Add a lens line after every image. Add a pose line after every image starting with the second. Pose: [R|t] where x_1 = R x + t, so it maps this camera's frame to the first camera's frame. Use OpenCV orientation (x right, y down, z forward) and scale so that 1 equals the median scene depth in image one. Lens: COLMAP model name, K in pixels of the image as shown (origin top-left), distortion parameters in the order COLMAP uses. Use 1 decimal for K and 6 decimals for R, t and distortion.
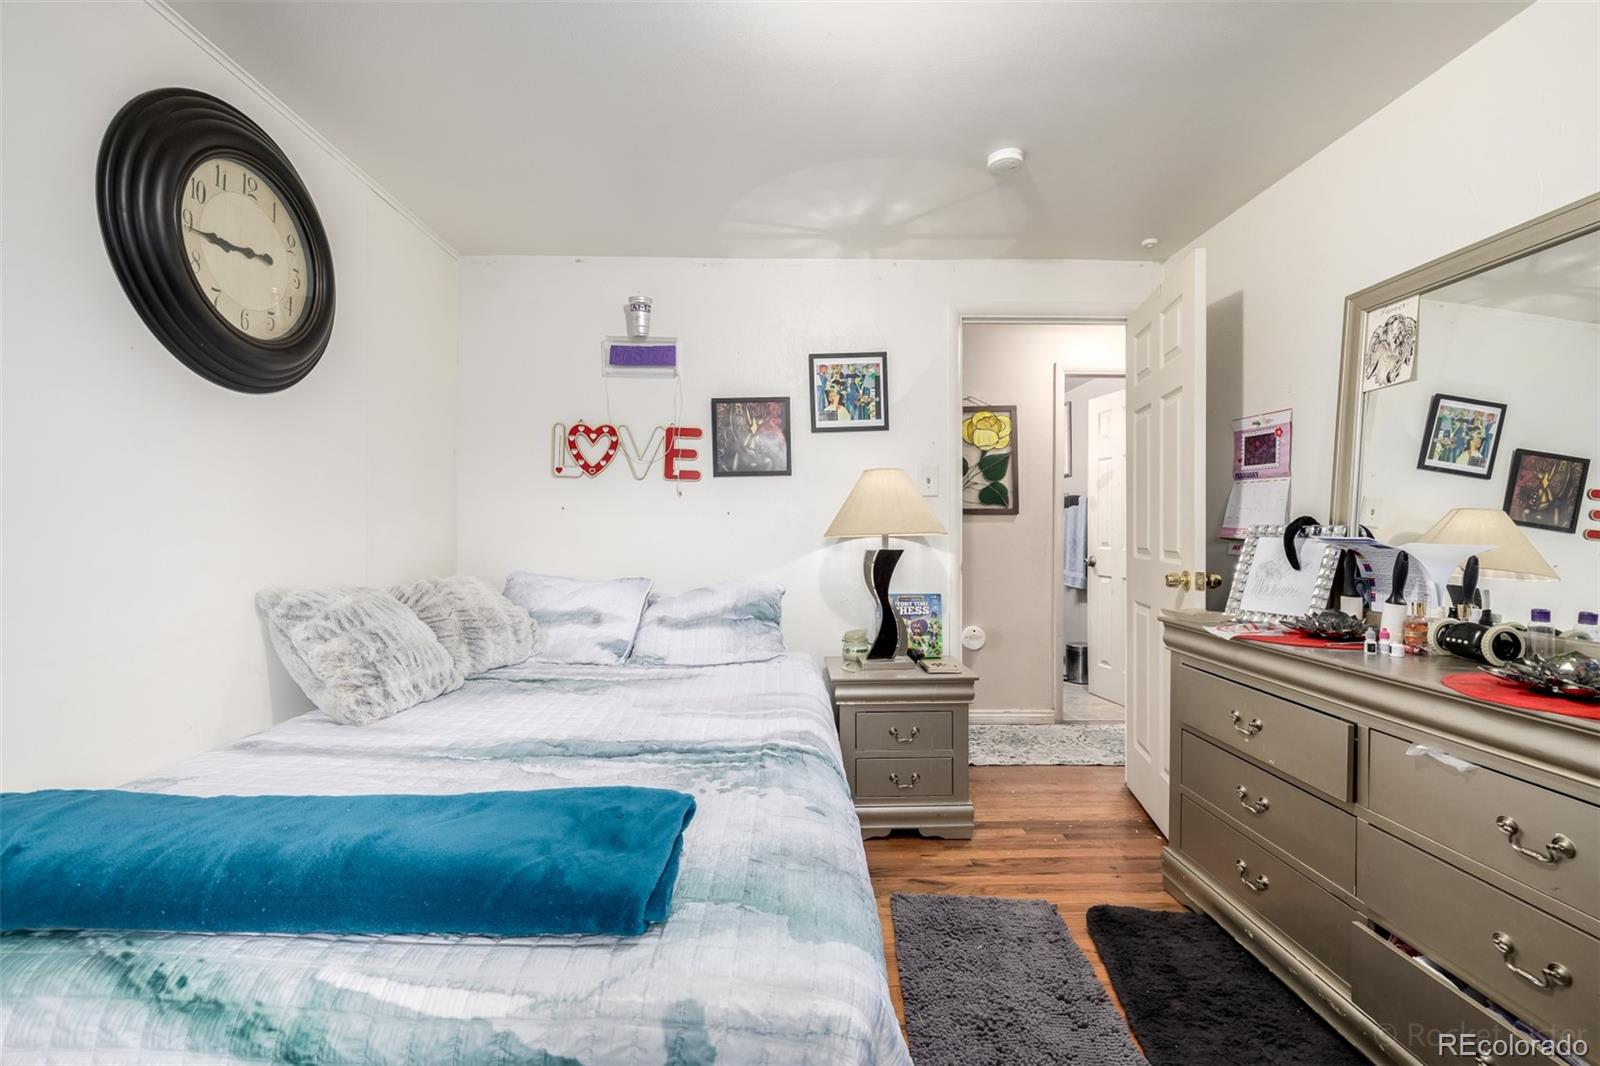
lens RADIAL K [[671.8, 0, 797.8], [0, 671.8, 523.4], [0, 0, 1]] dist [0.000152, 0.000087]
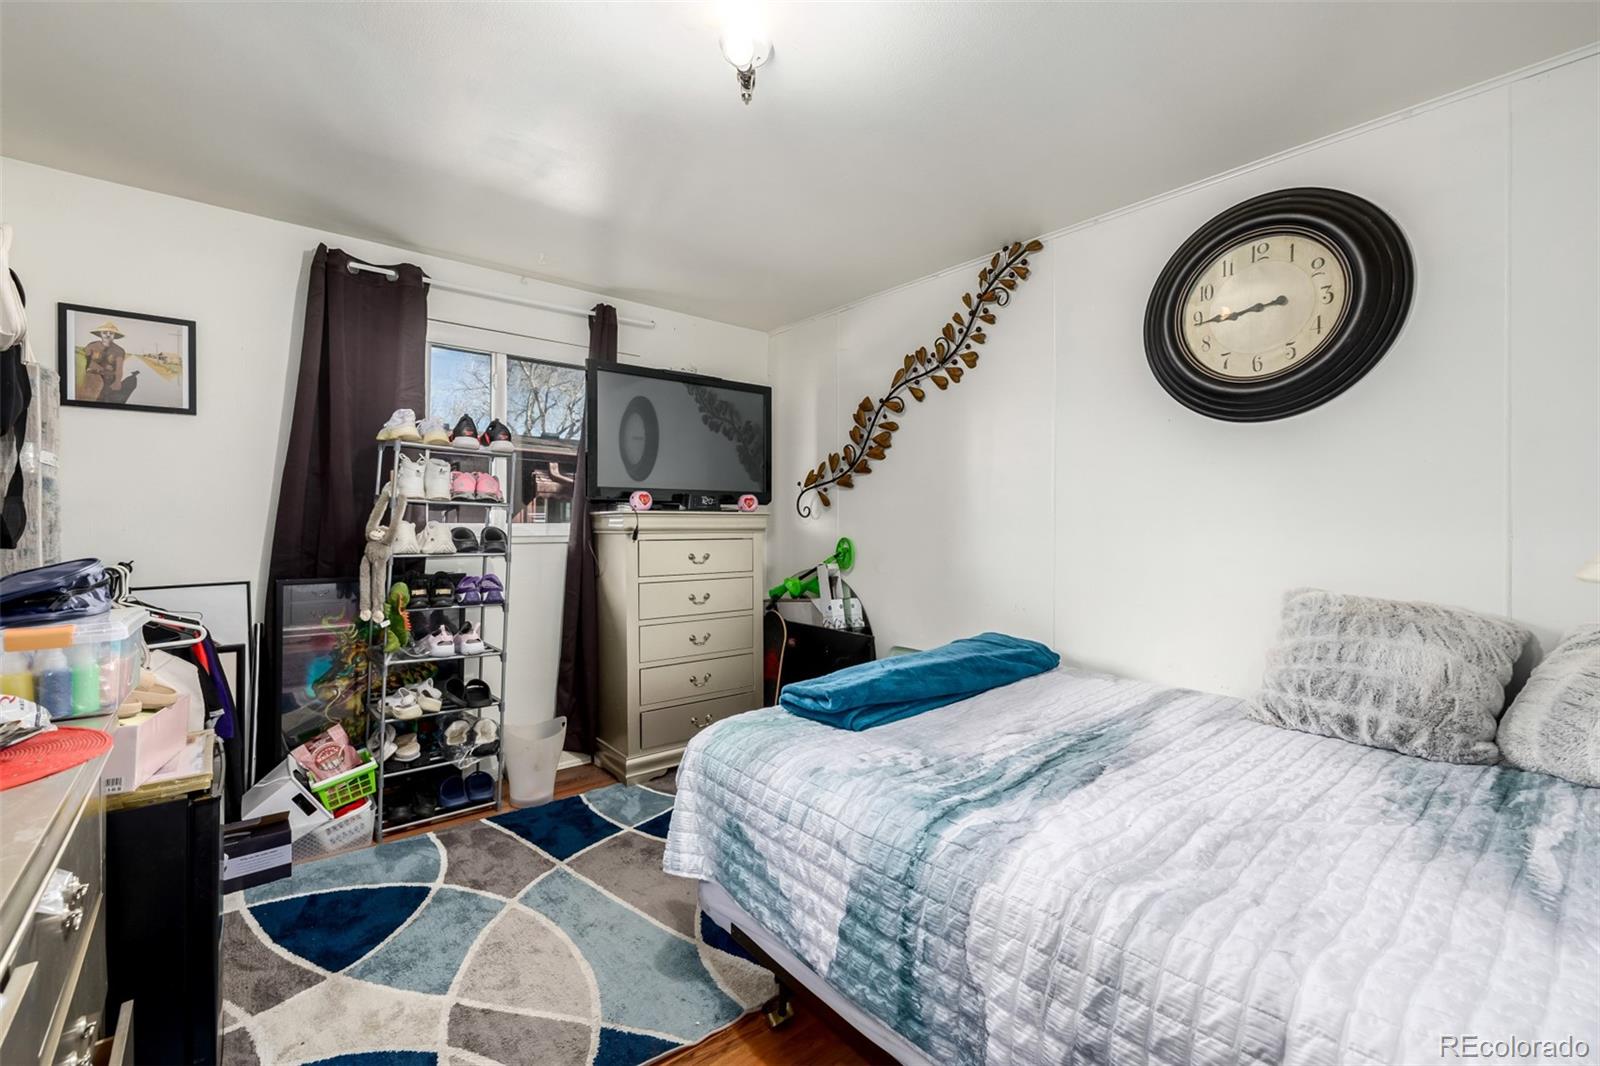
lens RADIAL K [[671.8, 0, 797.8], [0, 671.8, 523.4], [0, 0, 1]] dist [0.000152, 0.000087]
pose [[-0.778554, -0.001373, -0.627576, 0.599805], [0.000395, 0.999996, -0.002677, -0.007540], [0.627577, -0.002332, -0.778551, 1.423673]]
